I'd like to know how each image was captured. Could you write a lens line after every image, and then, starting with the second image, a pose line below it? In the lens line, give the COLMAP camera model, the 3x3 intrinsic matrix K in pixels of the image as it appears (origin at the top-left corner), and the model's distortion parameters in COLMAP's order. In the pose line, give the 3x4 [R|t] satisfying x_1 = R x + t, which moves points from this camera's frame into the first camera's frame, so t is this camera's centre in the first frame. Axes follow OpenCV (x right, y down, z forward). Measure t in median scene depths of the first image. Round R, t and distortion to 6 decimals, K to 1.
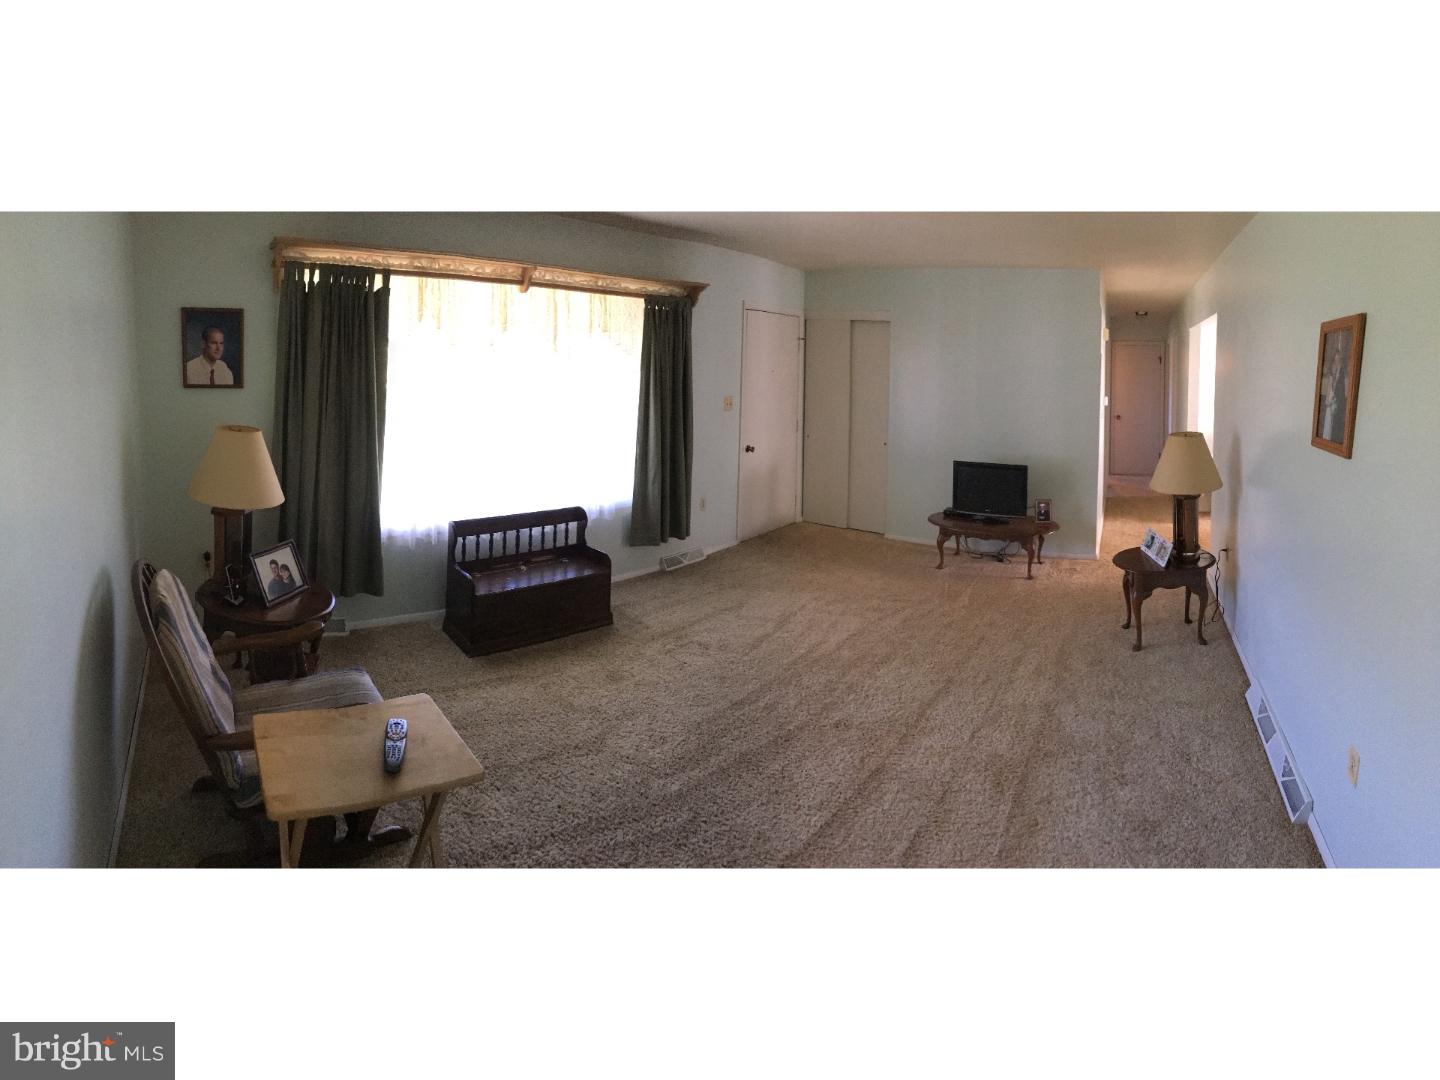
lens RADIAL K [[1208.4, 0, 720.0], [0, 1208.4, 540.0], [0, 0, 1]] dist [0.099406, -0.125256]
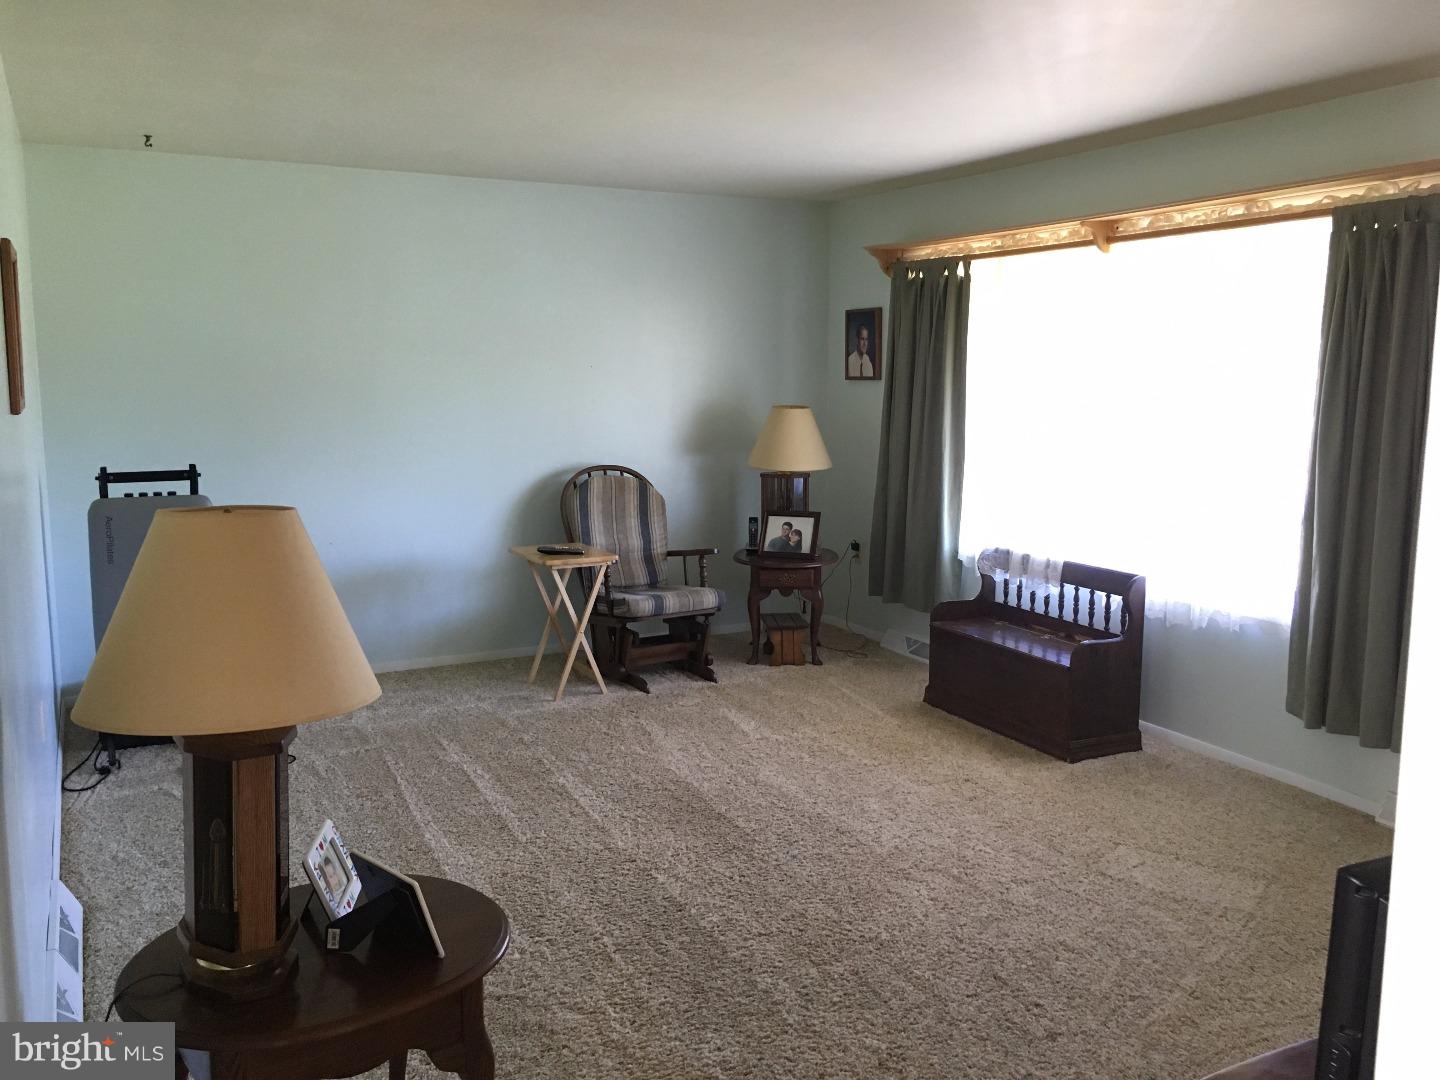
lens RADIAL K [[1208.4, 0, 720.0], [0, 1208.4, 540.0], [0, 0, 1]] dist [0.099406, -0.125256]
pose [[-0.463004, 0.047719, -0.885071, 0.647405], [-0.215572, 0.962504, 0.164664, -0.123571], [0.859742, 0.267036, -0.435356, 1.292232]]
